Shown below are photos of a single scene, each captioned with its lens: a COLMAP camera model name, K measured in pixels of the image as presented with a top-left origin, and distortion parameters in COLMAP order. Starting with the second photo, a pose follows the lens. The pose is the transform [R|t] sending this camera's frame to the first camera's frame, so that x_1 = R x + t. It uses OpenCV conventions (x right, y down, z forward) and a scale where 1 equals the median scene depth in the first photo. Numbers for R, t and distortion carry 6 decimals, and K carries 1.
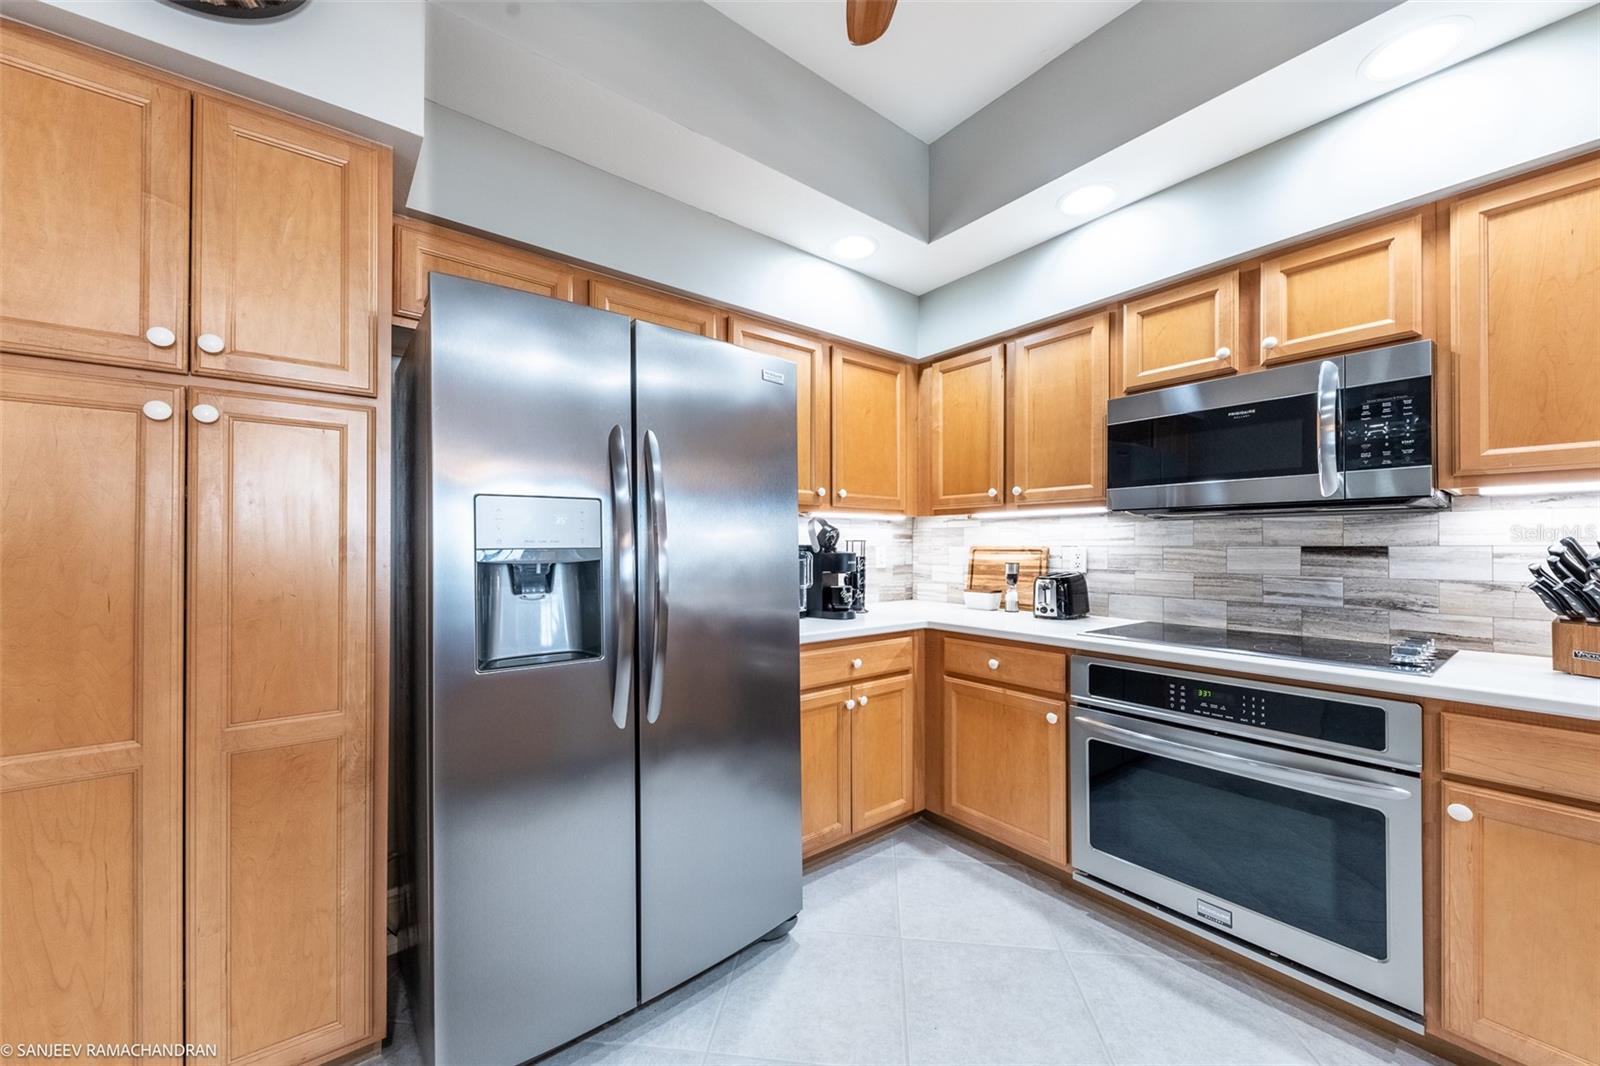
lens RADIAL K [[570.2, 0, 802.2], [0, 570.2, 538.0], [0, 0, 1]] dist [0.000935, -0.004870]
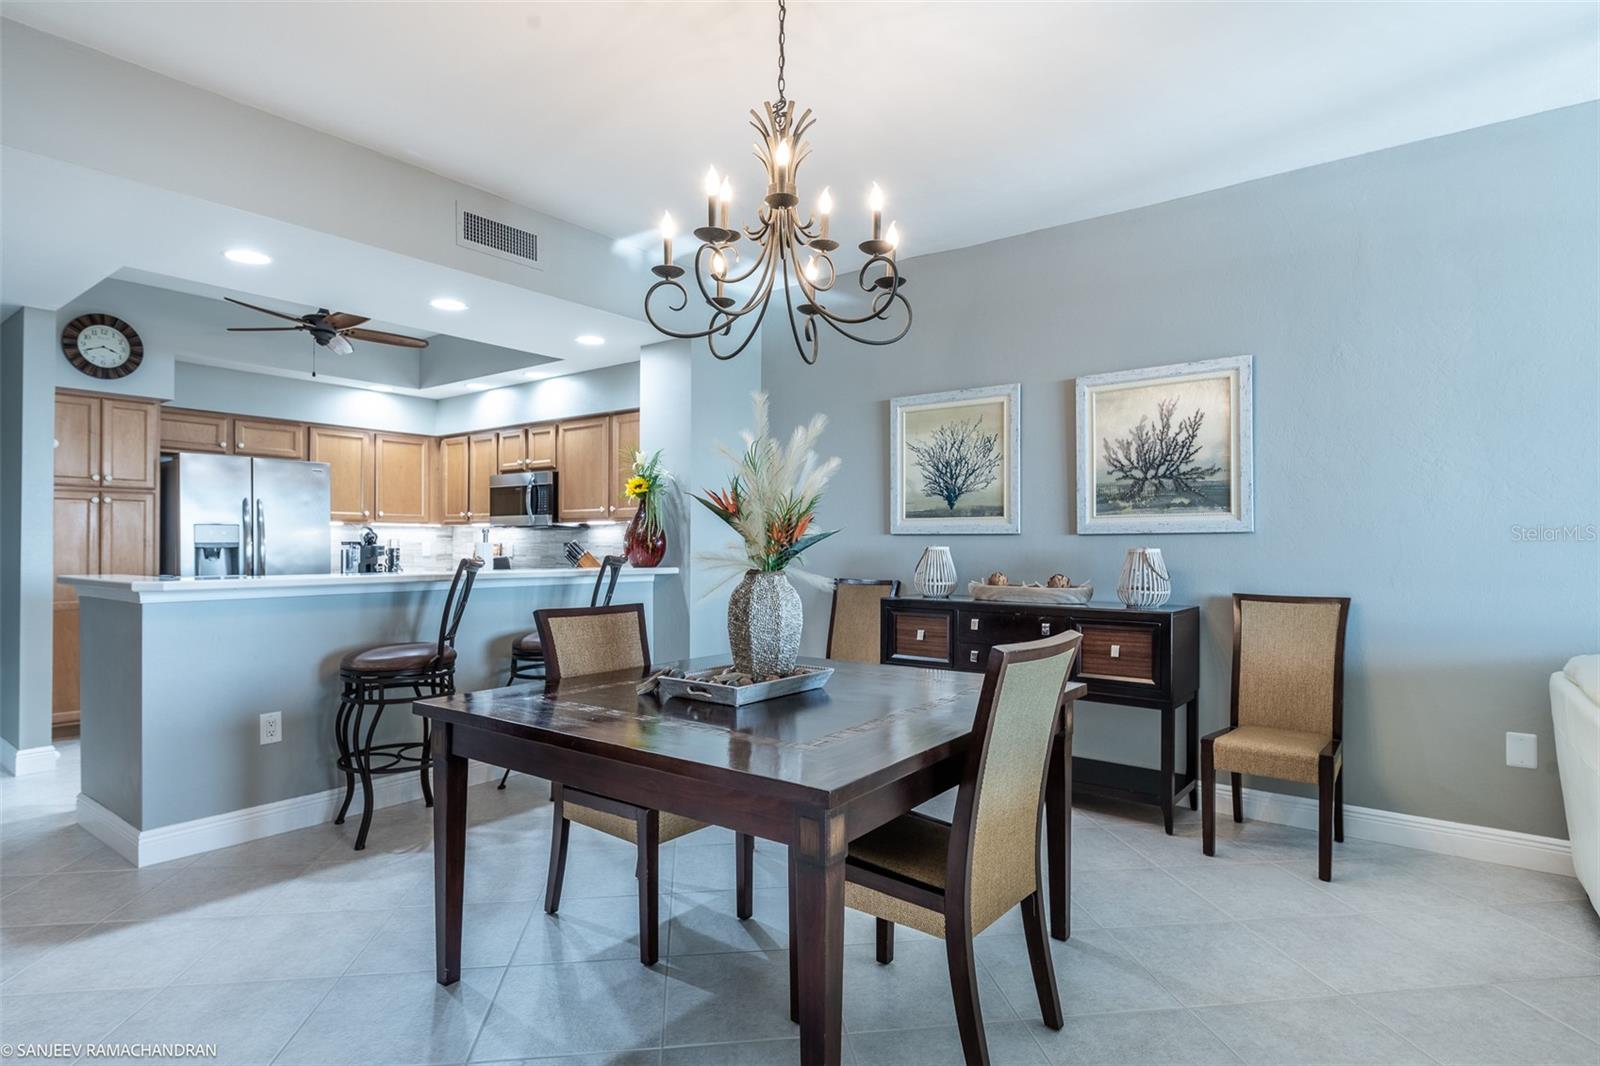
lens RADIAL K [[876.4, 0, 733.7], [0, 876.4, 530.8], [0, 0, 1]] dist [0.002219, 0.001000]
pose [[0.986070, 0.006595, 0.166202, 0.978241], [-0.006502, 0.999978, -0.001105, -0.036215], [-0.166206, 0.000009, 0.986091, -2.698237]]
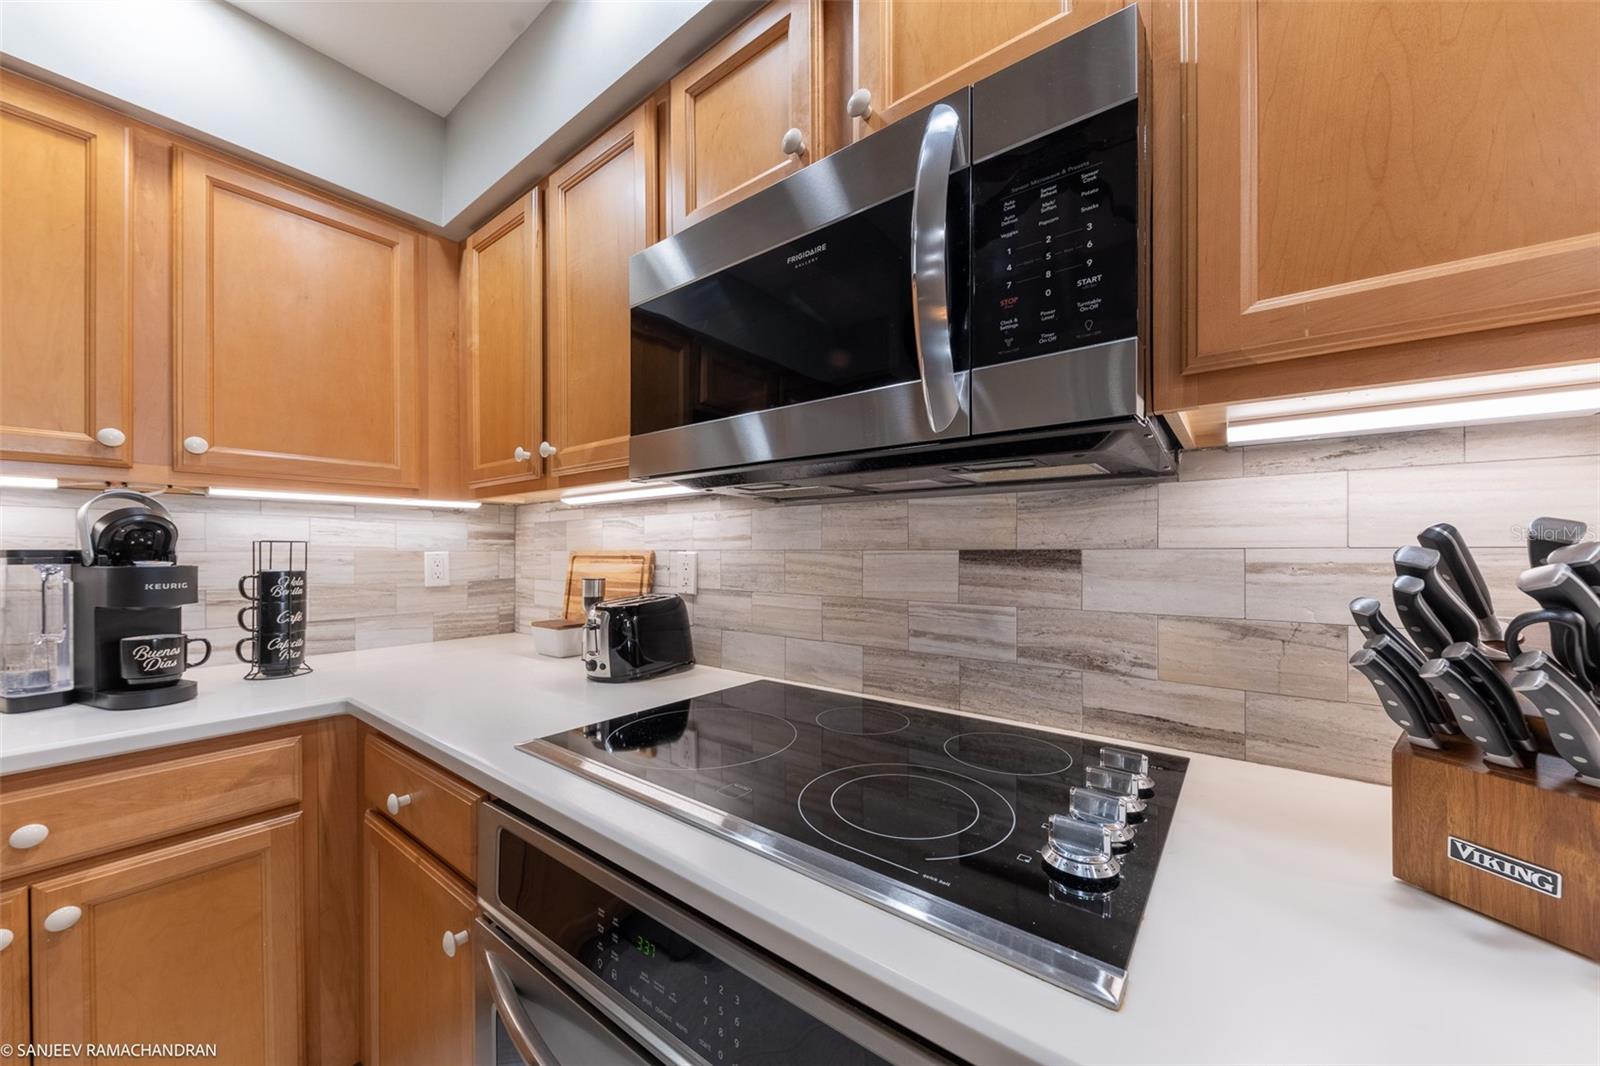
lens RADIAL K [[556.1, 0, 808.5], [0, 556.1, 545.7], [0, 0, 1]] dist [0.000159, -0.007369]
pose [[0.964050, -0.002110, 0.265712, 0.603388], [-0.000072, 0.999966, 0.008202, 0.006258], [-0.265721, -0.007927, 0.964017, 0.527875]]
